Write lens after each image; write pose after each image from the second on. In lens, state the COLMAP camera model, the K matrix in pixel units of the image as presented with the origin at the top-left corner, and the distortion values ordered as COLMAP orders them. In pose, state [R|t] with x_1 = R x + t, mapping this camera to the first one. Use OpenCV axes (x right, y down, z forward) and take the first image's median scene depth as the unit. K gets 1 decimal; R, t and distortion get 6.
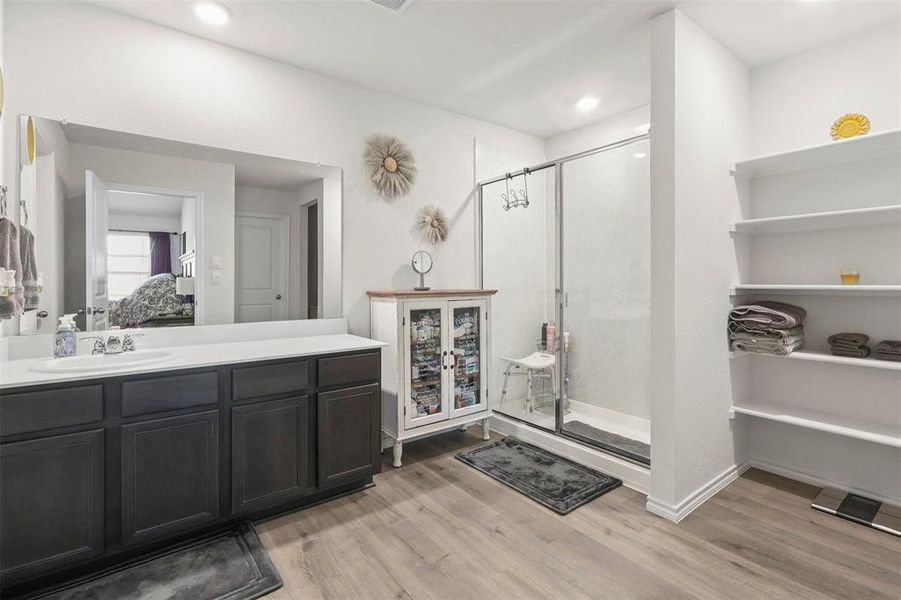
lens RADIAL K [[426.7, 0, 452.3], [0, 426.7, 275.6], [0, 0, 1]] dist [-0.001005, -0.000409]
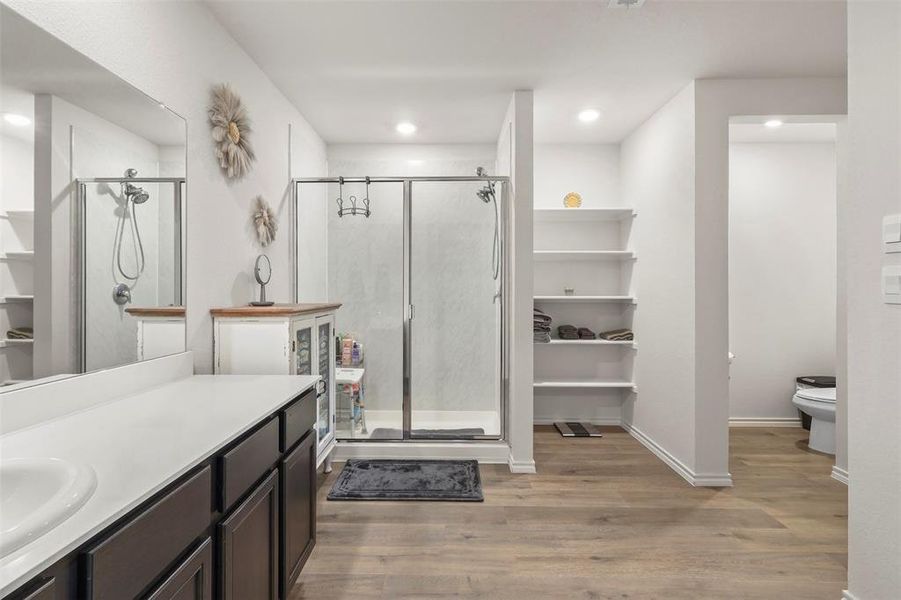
lens RADIAL K [[424.1, 0, 451.6], [0, 424.1, 284.9], [0, 0, 1]] dist [-0.004780, -0.000095]
pose [[0.610048, 0.015006, 0.792223, -0.551205], [-0.013020, 0.999876, -0.008913, -0.000490], [-0.792258, -0.004878, 0.610167, 0.305604]]
